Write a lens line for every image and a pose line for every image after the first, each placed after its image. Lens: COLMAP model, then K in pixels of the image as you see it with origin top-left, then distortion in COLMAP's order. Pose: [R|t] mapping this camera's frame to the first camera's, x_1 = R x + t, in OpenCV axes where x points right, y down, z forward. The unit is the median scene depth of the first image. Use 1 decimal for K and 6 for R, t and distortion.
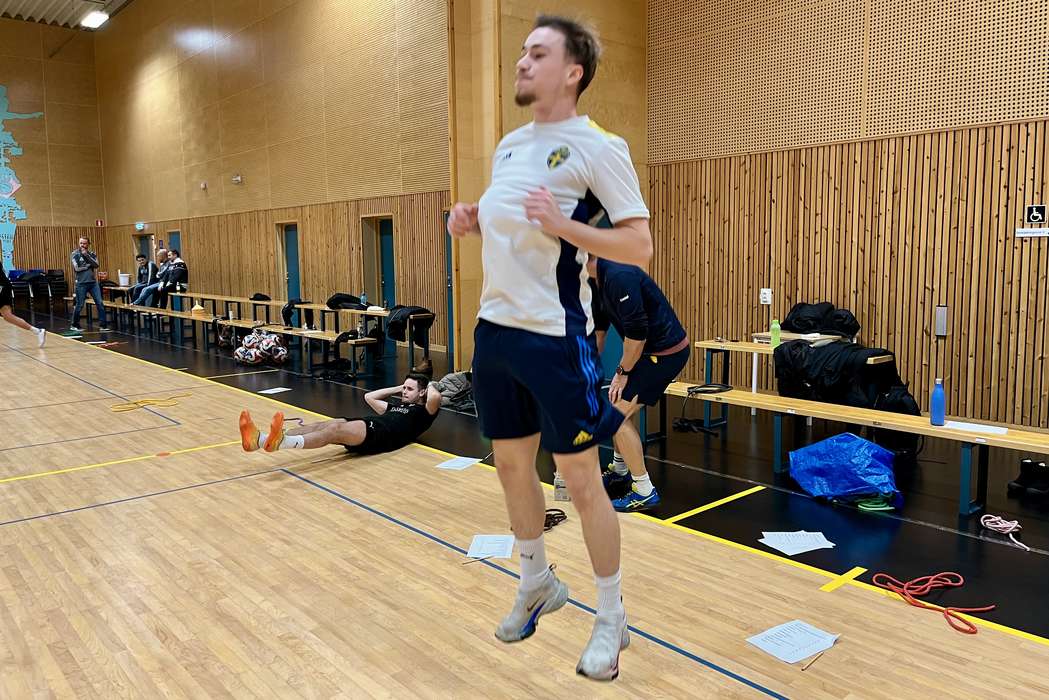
lens RADIAL K [[815.8, 0, 526.3], [0, 815.8, 330.5], [0, 0, 1]] dist [0.067169, -0.090992]
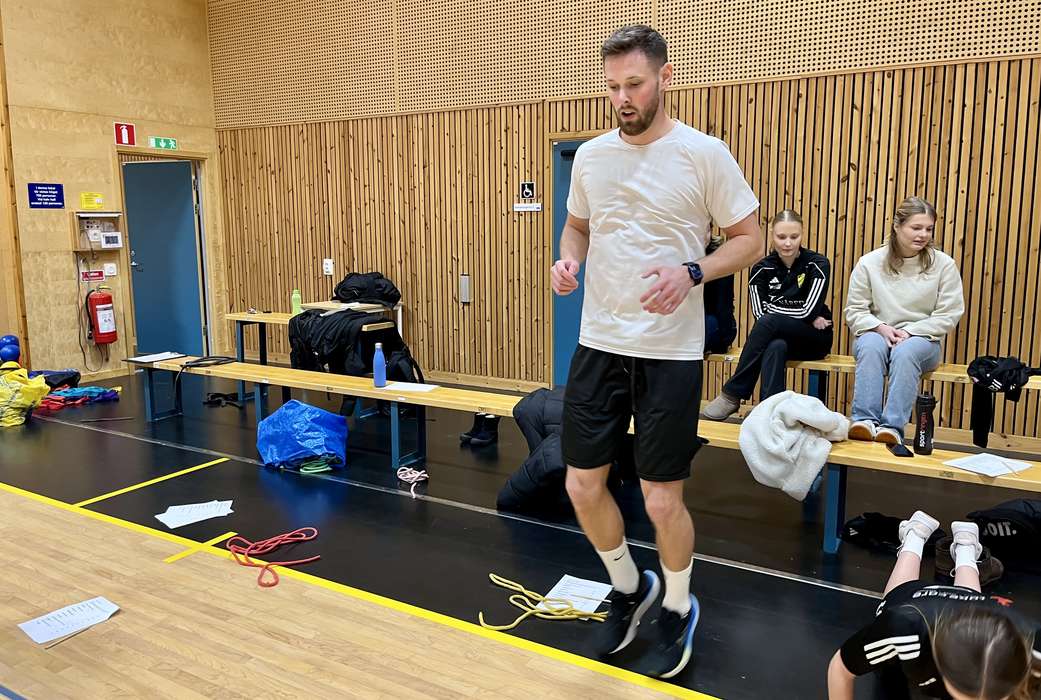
lens RADIAL K [[808.7, 0, 520.5], [0, 808.7, 350.0], [0, 0, 1]] dist [0.051578, -0.084199]
pose [[0.947042, -0.042222, 0.318321, 0.238866], [0.023032, 0.997696, 0.063811, 0.002684], [-0.320282, -0.053101, 0.945833, -0.032840]]
